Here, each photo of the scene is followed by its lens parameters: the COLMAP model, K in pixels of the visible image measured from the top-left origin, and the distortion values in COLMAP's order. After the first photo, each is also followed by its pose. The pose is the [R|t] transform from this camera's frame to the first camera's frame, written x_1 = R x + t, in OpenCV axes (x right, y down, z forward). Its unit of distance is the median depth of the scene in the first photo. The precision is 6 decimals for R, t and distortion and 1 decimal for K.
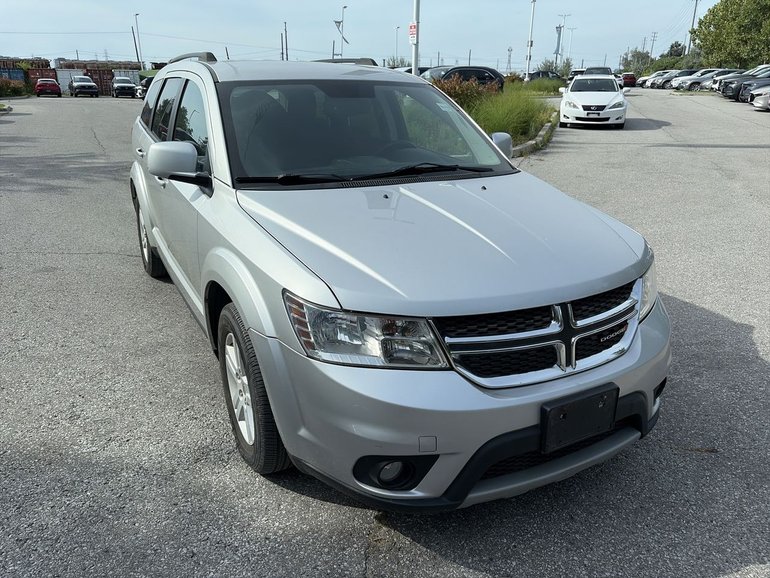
lens RADIAL K [[585.8, 0, 385.3], [0, 585.8, 289.6], [0, 0, 1]] dist [0.039714, -0.037626]
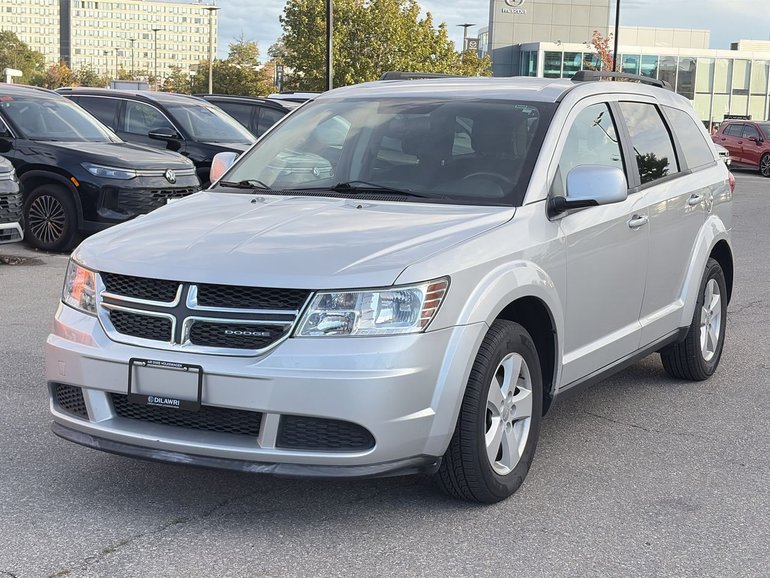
lens RADIAL K [[1307.3, 0, 384.2], [0, 1307.3, 292.9], [0, 0, 1]] dist [0.136059, 0.000000]
pose [[0.551439, 0.105737, -0.827487, 1.925130], [-0.285893, 0.955818, -0.068385, 0.078684], [0.783697, 0.274283, 0.557304, -0.027847]]
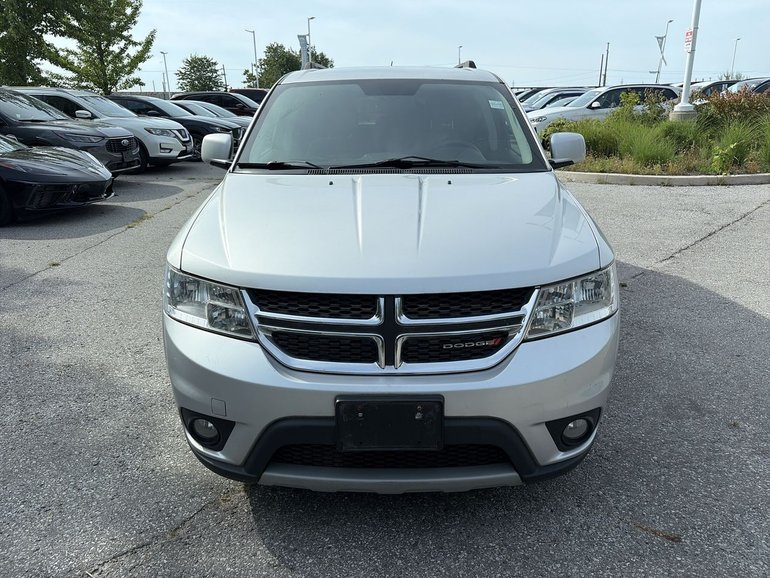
lens RADIAL K [[585.8, 0, 388.6], [0, 585.8, 287.1], [0, 0, 1]] dist [0.039714, -0.037626]
pose [[0.875448, 0.123907, -0.467160, 0.569111], [-0.143031, 0.989703, -0.005534, 0.012135], [0.461664, 0.071663, 0.884155, 0.148997]]
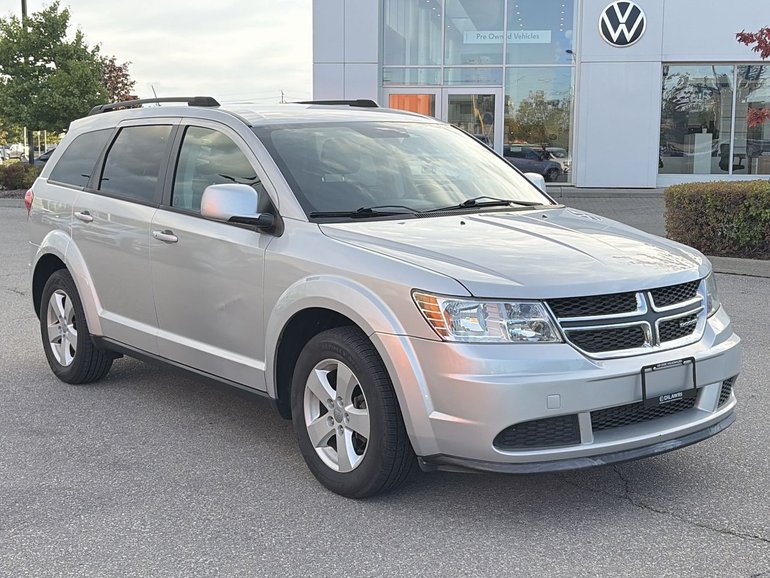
lens RADIAL K [[1146.7, 0, 385.6], [0, 1146.7, 288.1], [0, 0, 1]] dist [0.114008, 0.000000]
pose [[0.986890, -0.049743, 0.153537, -0.442513], [0.080089, 0.976863, -0.198302, 0.340756], [-0.140120, 0.207999, 0.968041, -0.914195]]
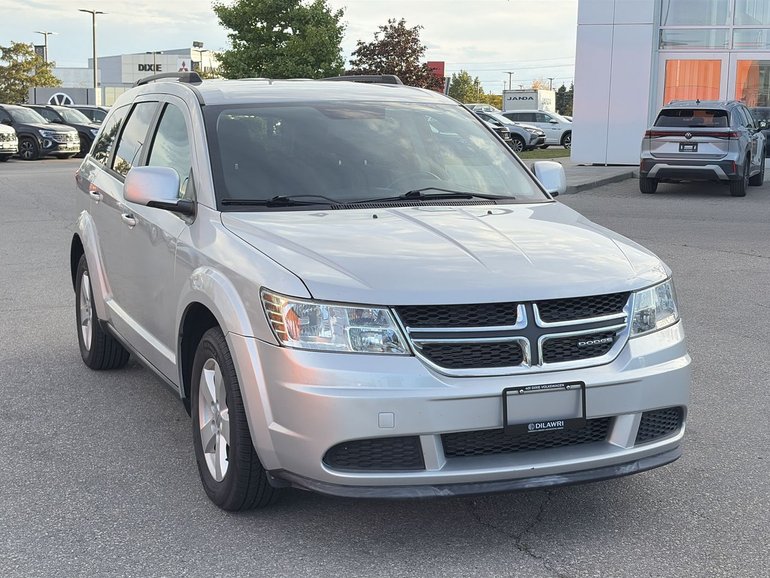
lens RADIAL K [[1307.3, 0, 385.2], [0, 1307.3, 288.3], [0, 0, 1]] dist [0.136059, 0.000000]
pose [[0.994039, -0.000892, -0.109019, 0.237511], [-0.021030, 0.979618, -0.199764, 0.362458], [0.106976, 0.200866, 0.973760, -0.990926]]
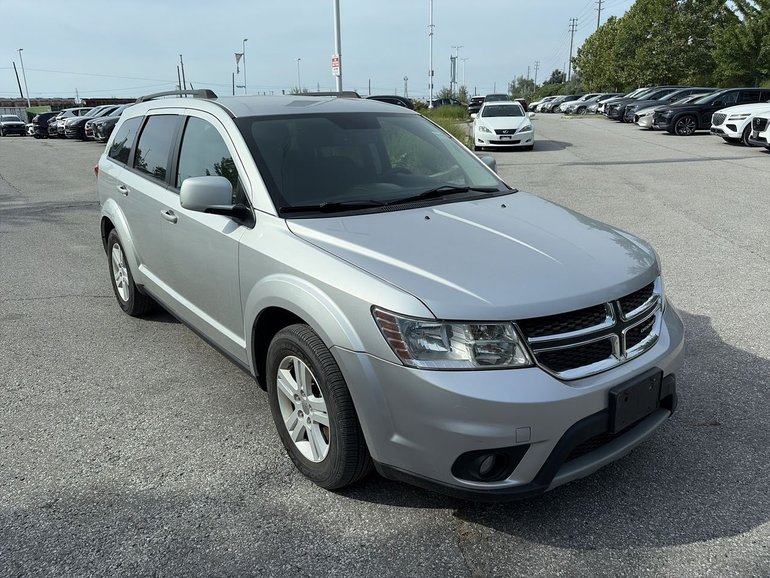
lens RADIAL K [[585.8, 0, 383.3], [0, 585.8, 290.6], [0, 0, 1]] dist [0.039714, -0.037626]
pose [[0.986992, -0.069932, 0.144766, -0.237303], [0.076111, 0.996391, -0.037586, 0.010104], [-0.141615, 0.048115, 0.988752, -0.053389]]
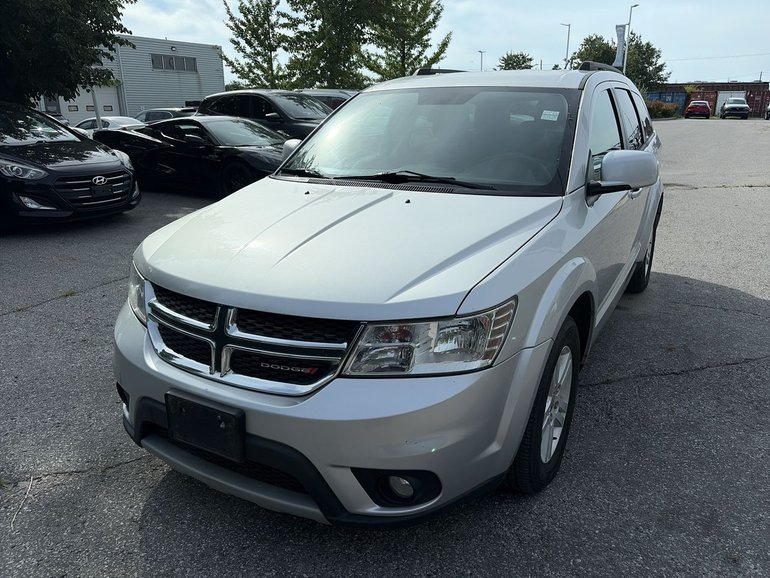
lens RADIAL K [[585.8, 0, 377.6], [0, 585.8, 288.3], [0, 0, 1]] dist [0.039714, -0.037626]
pose [[0.523311, 0.238222, -0.818166, 0.950947], [-0.268420, 0.957334, 0.107058, -0.136724], [0.808762, 0.163588, 0.564927, 0.511353]]
